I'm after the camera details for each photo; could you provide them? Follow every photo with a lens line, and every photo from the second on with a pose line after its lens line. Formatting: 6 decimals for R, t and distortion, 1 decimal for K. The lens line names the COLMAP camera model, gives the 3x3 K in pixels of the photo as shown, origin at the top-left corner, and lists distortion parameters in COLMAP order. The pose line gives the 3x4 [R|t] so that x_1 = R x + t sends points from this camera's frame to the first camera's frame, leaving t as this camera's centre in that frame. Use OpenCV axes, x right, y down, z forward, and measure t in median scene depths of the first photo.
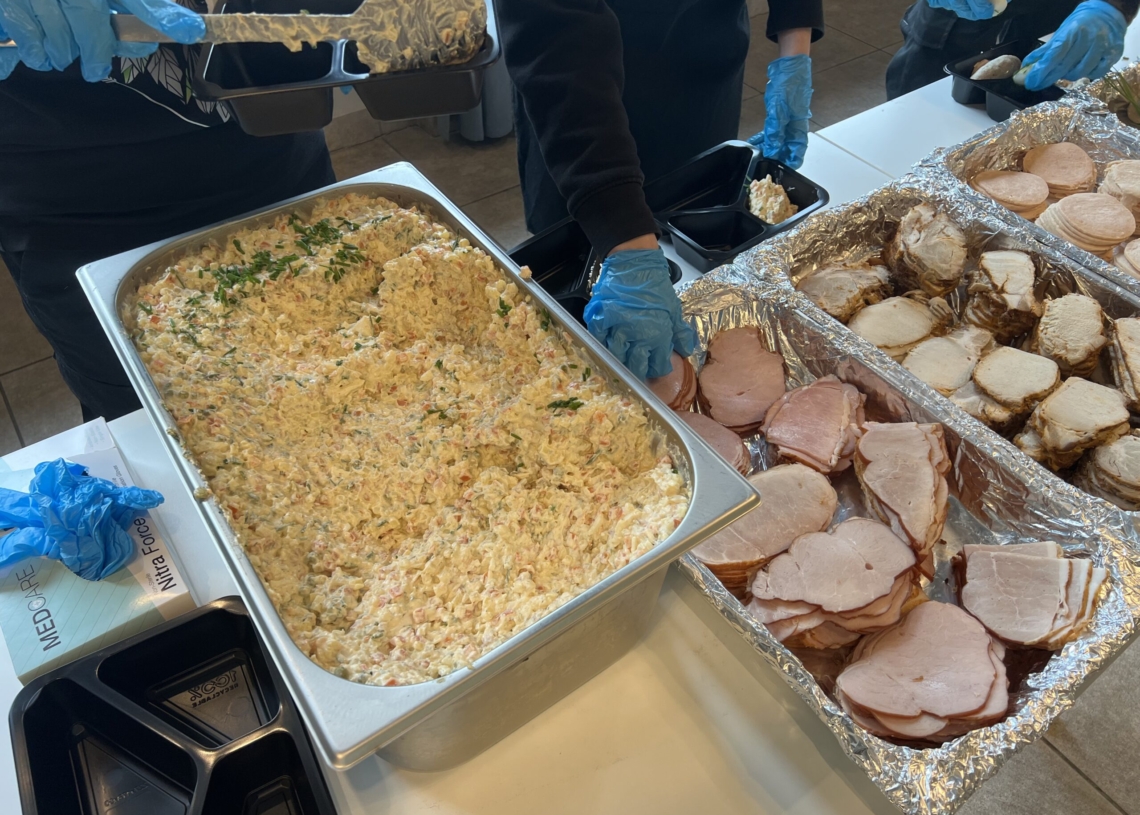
lens RADIAL K [[856.7, 0, 577.3], [0, 856.7, 395.9], [0, 0, 1]] dist [0.051308, -0.064869]
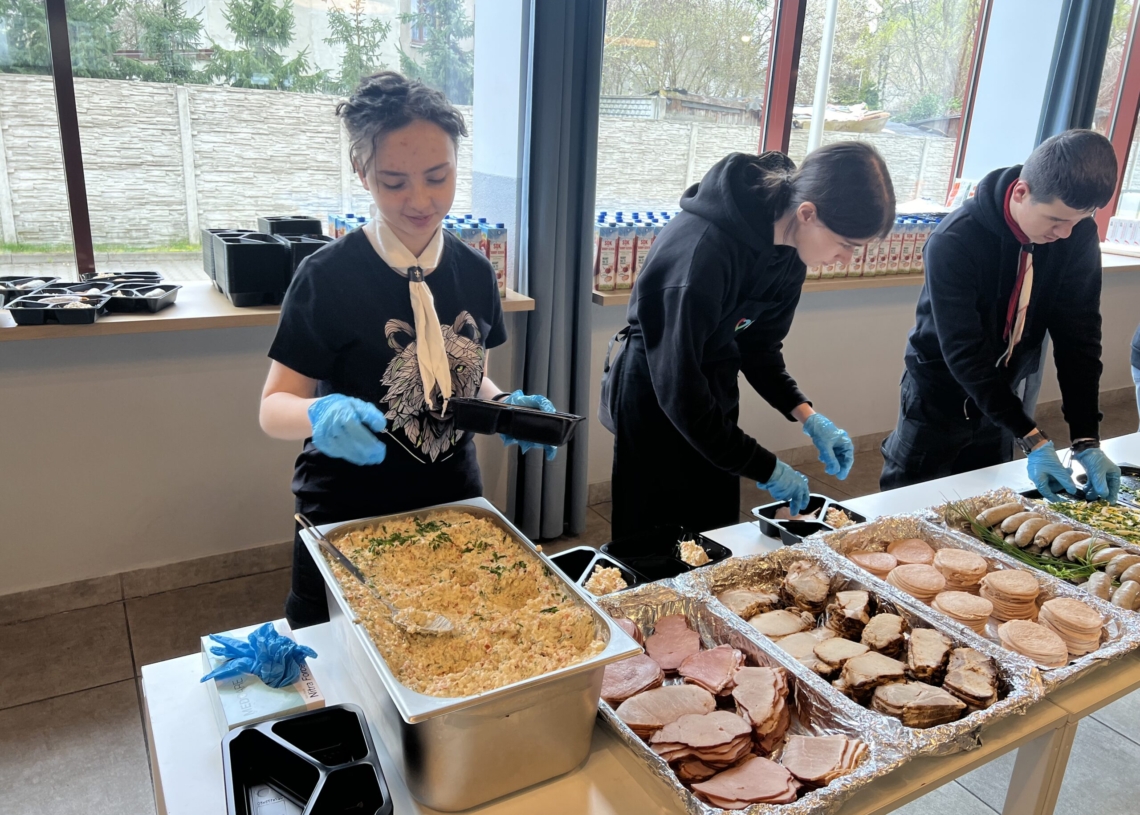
lens RADIAL K [[856.7, 0, 579.1], [0, 856.7, 403.6], [0, 0, 1]] dist [0.051308, -0.064869]
pose [[0.994187, 0.061977, -0.088039, 0.155197], [-0.096852, 0.871979, -0.479866, 0.424299], [0.047028, 0.485603, 0.872913, -0.683935]]
